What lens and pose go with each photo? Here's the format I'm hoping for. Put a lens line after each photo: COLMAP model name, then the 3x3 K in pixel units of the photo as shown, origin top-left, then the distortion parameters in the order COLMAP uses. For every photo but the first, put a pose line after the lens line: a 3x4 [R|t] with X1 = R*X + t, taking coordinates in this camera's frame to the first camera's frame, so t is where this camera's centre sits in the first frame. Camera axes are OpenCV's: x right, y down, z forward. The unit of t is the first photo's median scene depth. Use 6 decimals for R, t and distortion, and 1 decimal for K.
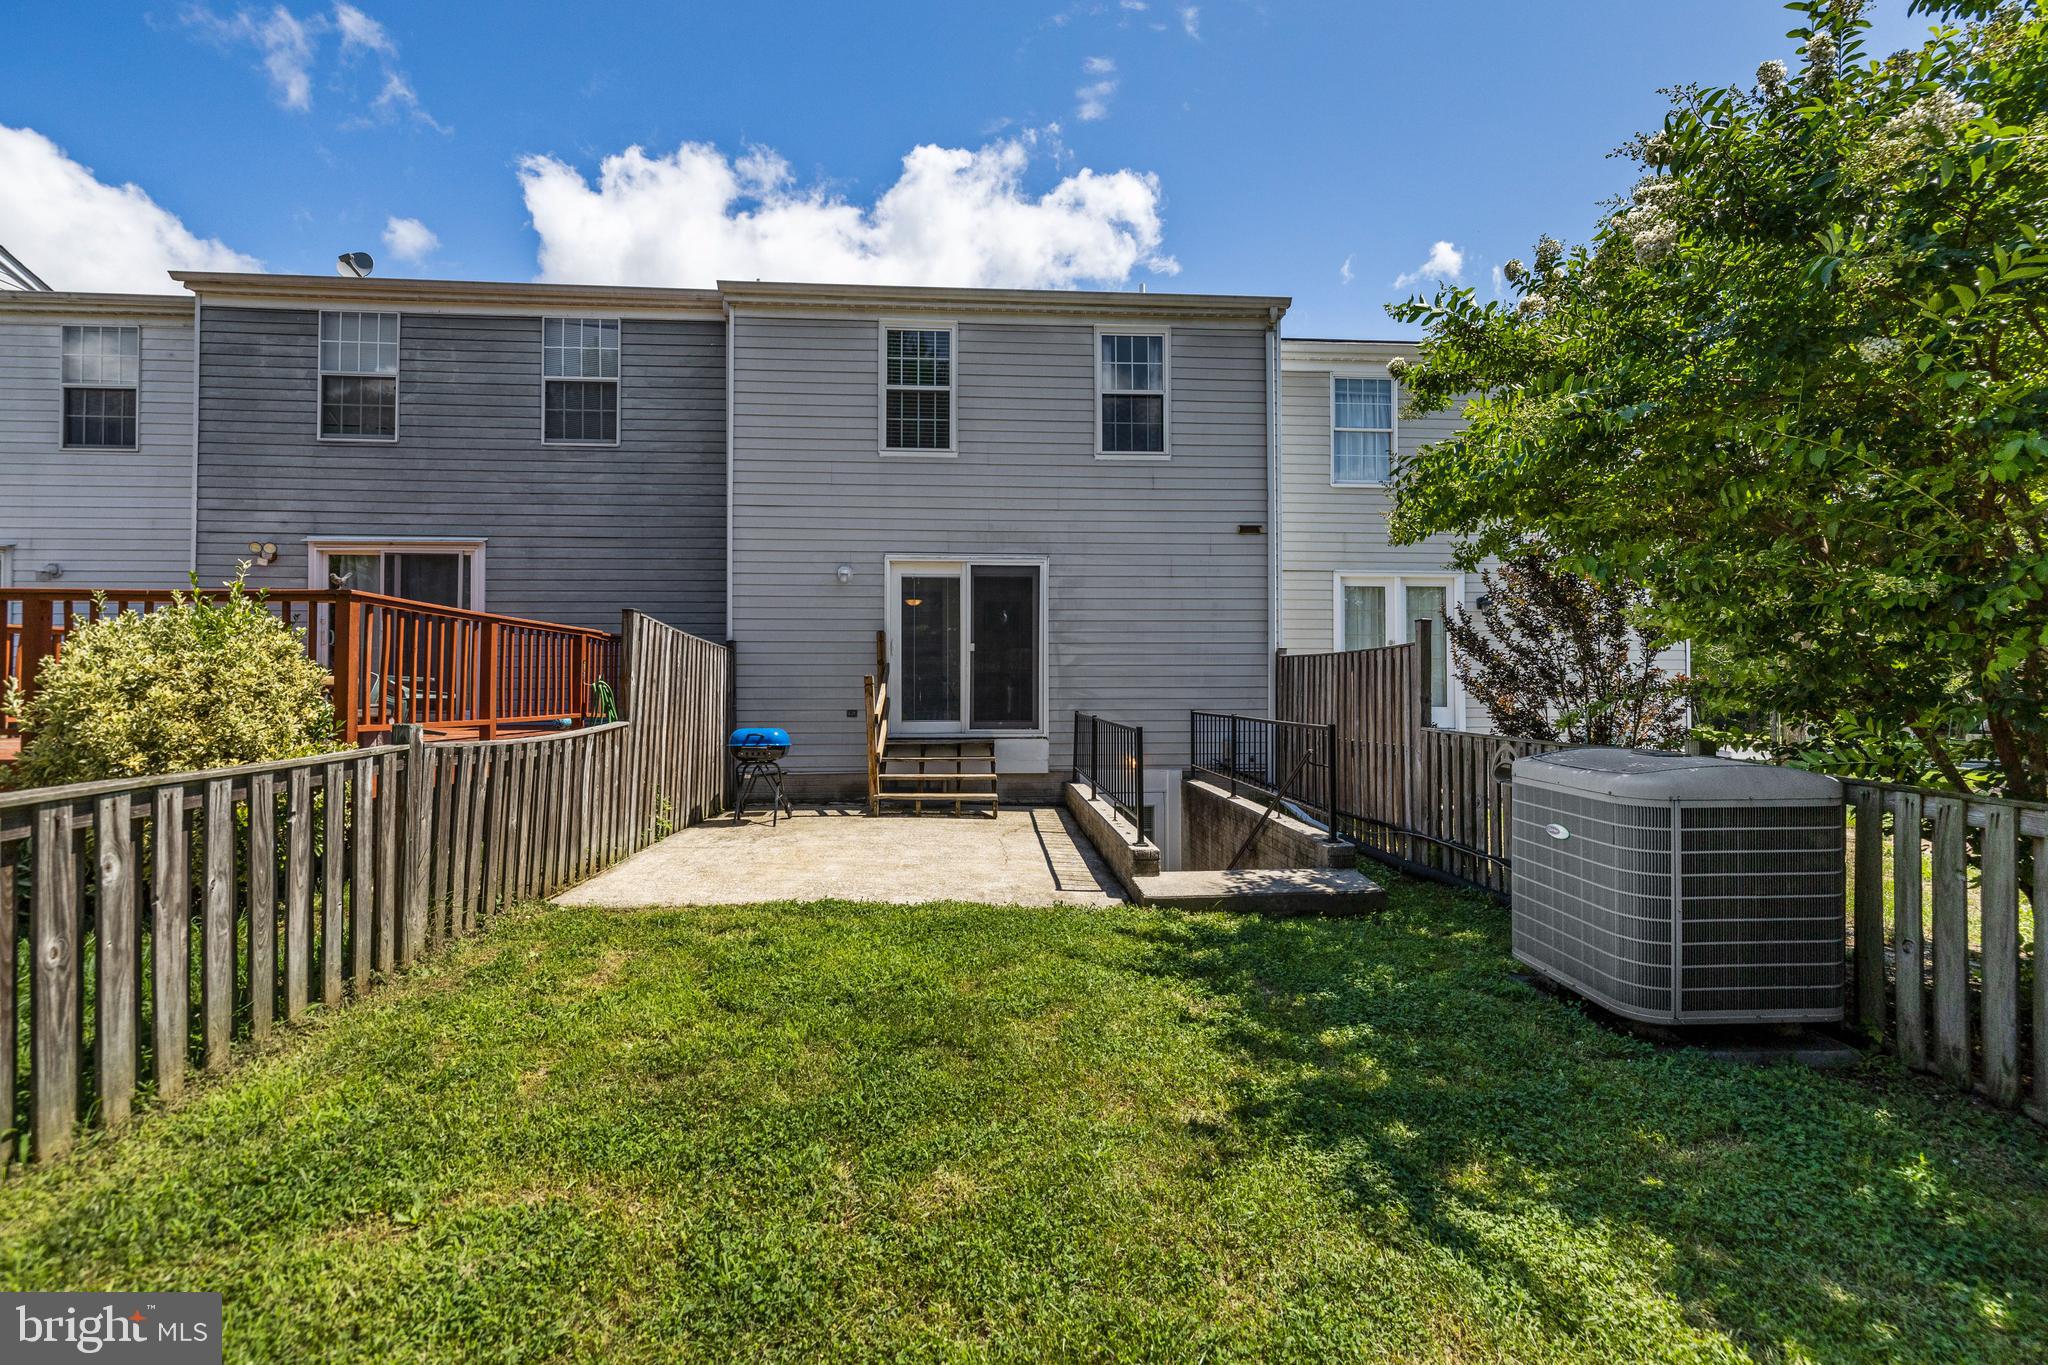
lens RADIAL K [[883.4, 0, 1028.6], [0, 883.4, 670.8], [0, 0, 1]] dist [0.003246, -0.001380]
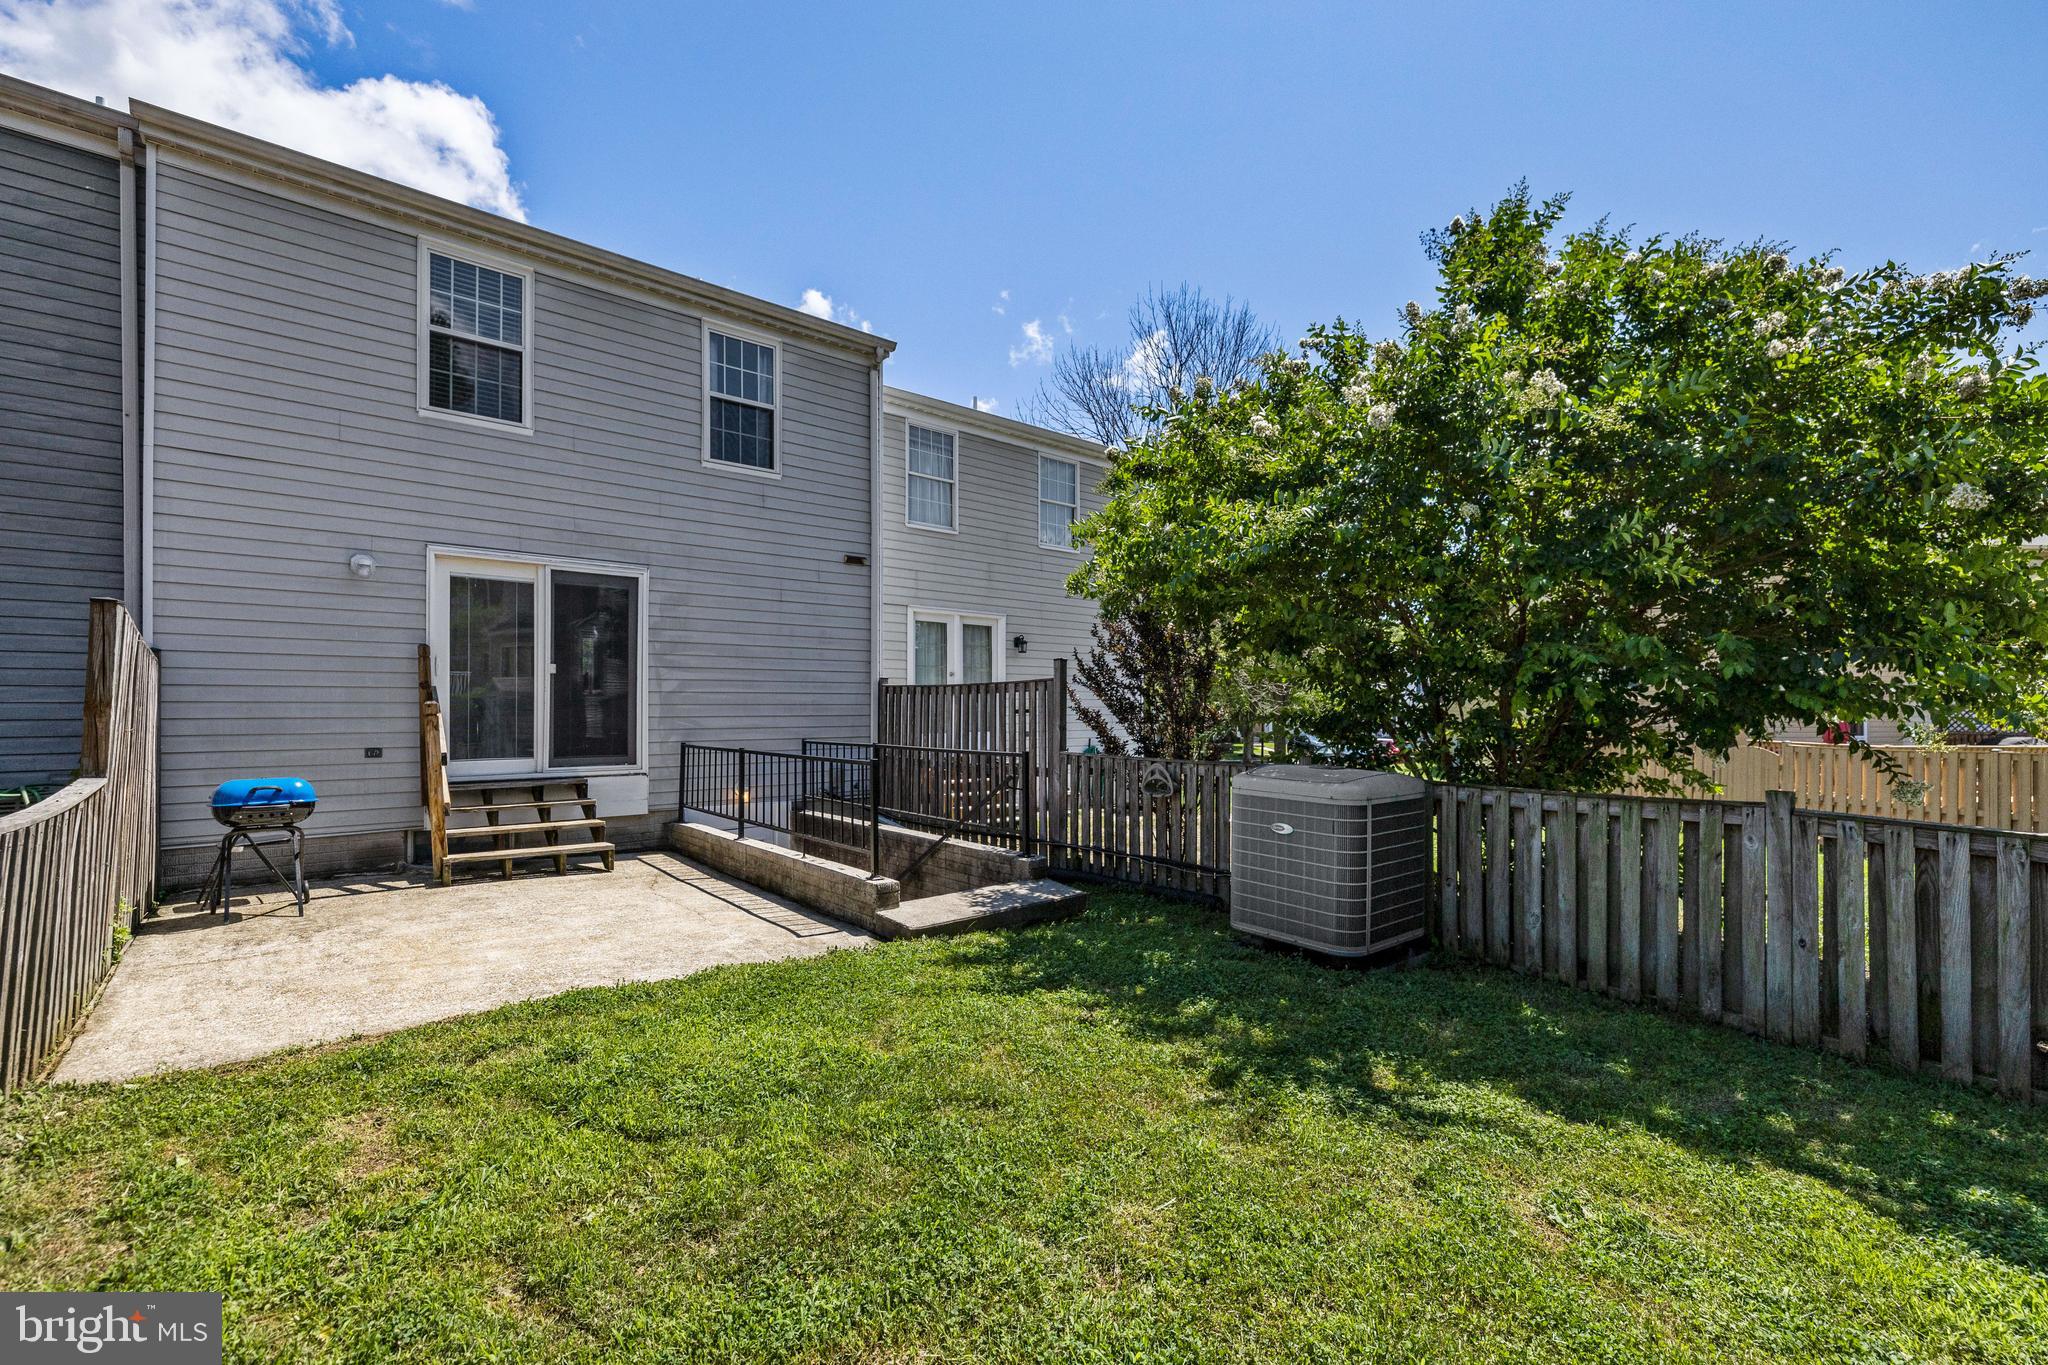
lens RADIAL K [[883.4, 0, 1036.7], [0, 883.4, 701.8], [0, 0, 1]] dist [0.003246, -0.001380]
pose [[0.794886, 0.006053, 0.606729, -0.208697], [-0.011660, 0.999918, 0.005300, -0.005409], [-0.606647, -0.011288, 0.794891, 0.065745]]
